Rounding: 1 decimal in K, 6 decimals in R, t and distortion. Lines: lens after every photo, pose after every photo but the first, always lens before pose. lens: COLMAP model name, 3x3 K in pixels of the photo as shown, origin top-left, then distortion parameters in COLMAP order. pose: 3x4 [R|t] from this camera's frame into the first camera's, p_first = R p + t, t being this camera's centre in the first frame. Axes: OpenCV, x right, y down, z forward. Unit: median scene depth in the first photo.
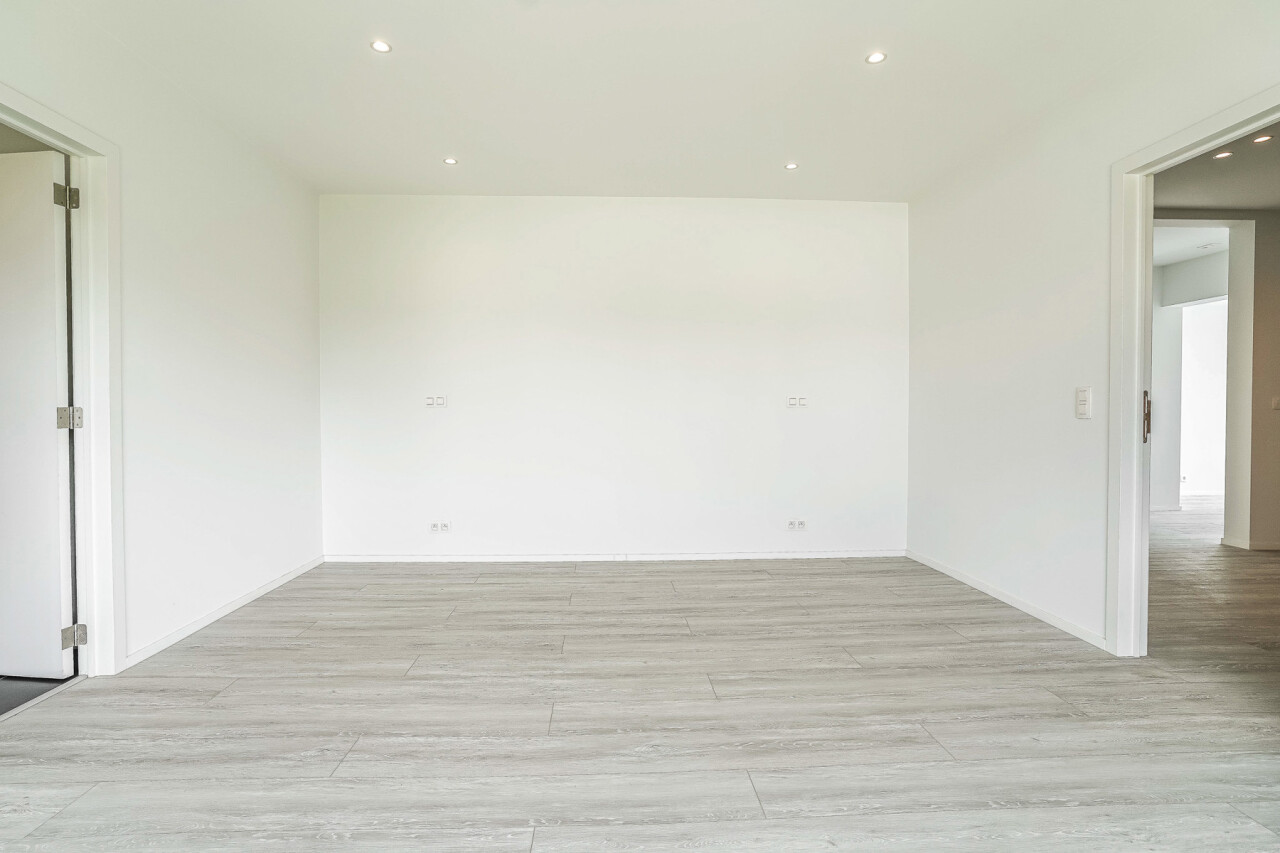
lens RADIAL K [[638.6, 0, 635.9], [0, 638.6, 422.3], [0, 0, 1]] dist [-0.035195, 0.003328]
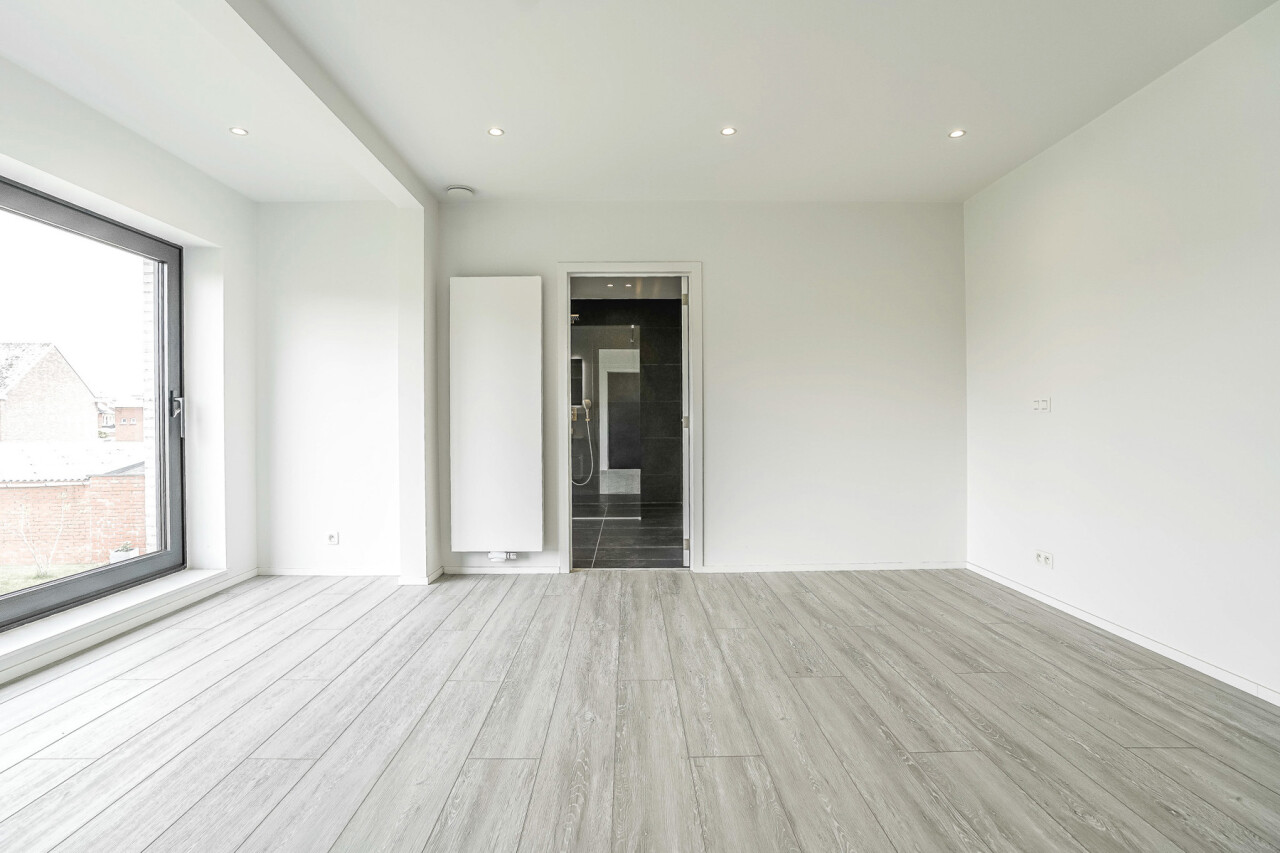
lens RADIAL K [[638.6, 0, 638.9], [0, 638.6, 427.1], [0, 0, 1]] dist [-0.035195, 0.003328]
pose [[-0.057775, 0.005948, -0.998312, 0.903228], [-0.004795, 0.999969, 0.006236, -0.012485], [0.998318, 0.005147, -0.057745, 0.903283]]
